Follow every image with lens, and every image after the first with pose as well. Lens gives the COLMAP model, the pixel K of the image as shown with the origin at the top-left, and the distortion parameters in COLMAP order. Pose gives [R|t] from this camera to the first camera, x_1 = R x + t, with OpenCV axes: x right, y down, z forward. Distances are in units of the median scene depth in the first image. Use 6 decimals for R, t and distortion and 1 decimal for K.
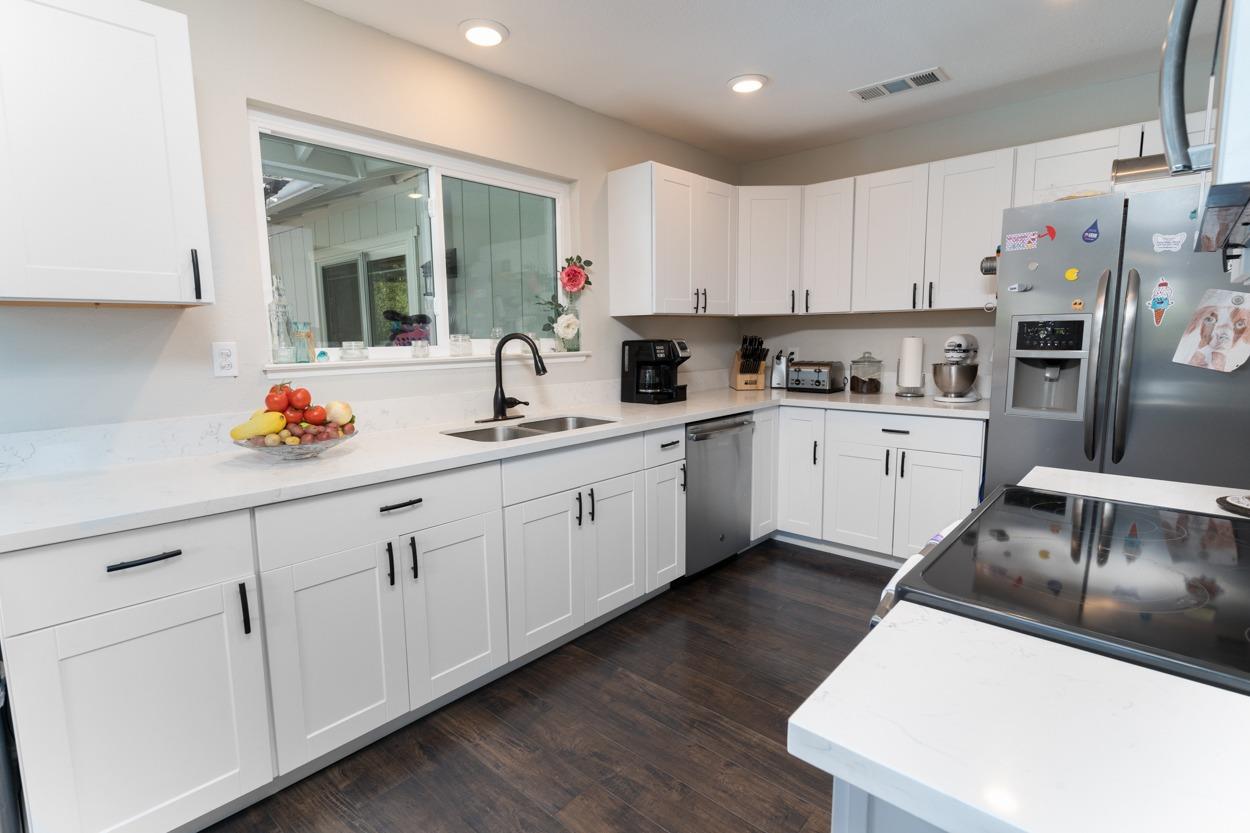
lens RADIAL K [[602.0, 0, 625.4], [0, 602.0, 419.6], [0, 0, 1]] dist [0.004378, -0.002387]
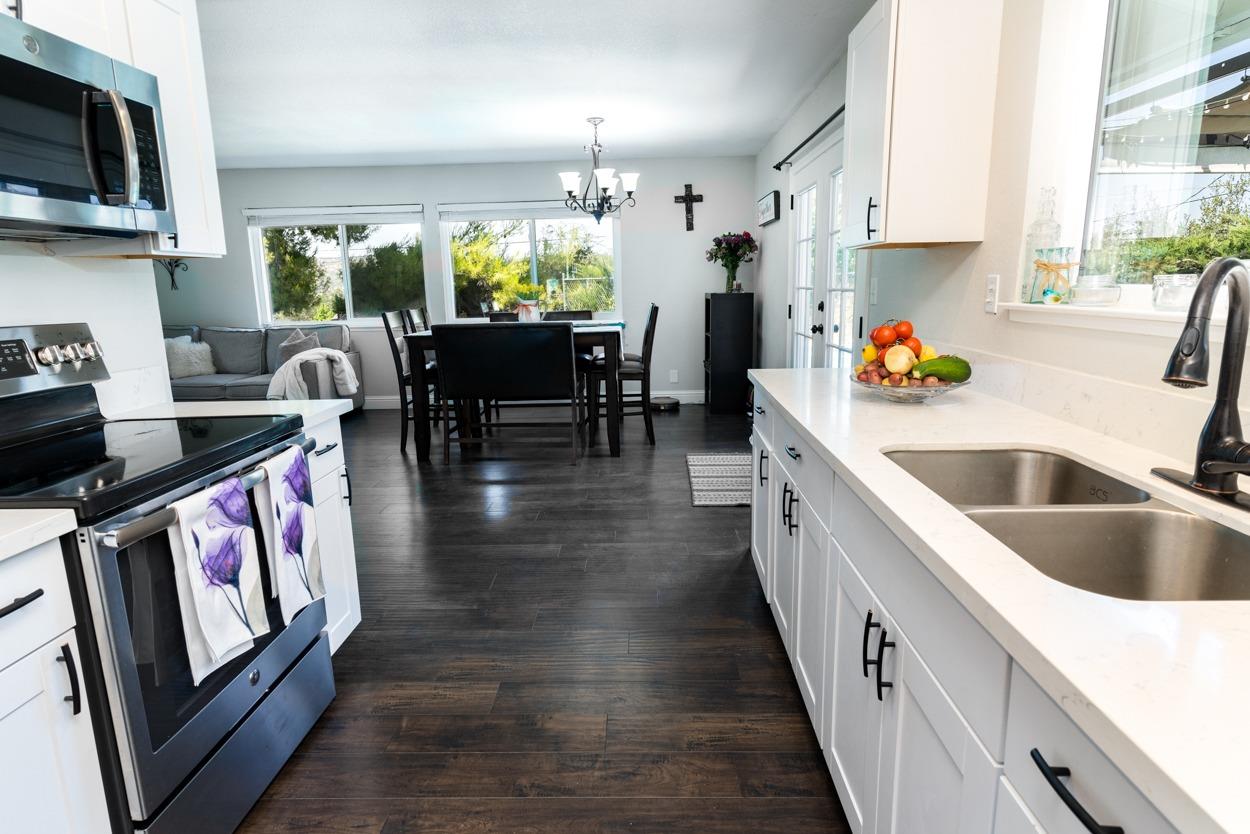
lens RADIAL K [[621.1, 0, 630.7], [0, 621.1, 411.8], [0, 0, 1]] dist [0.005118, 0.000654]
pose [[-0.752566, 0.154216, -0.640204, 0.487357], [-0.055027, 0.954064, 0.294505, -0.225396], [0.656213, 0.256864, -0.709510, 1.636496]]
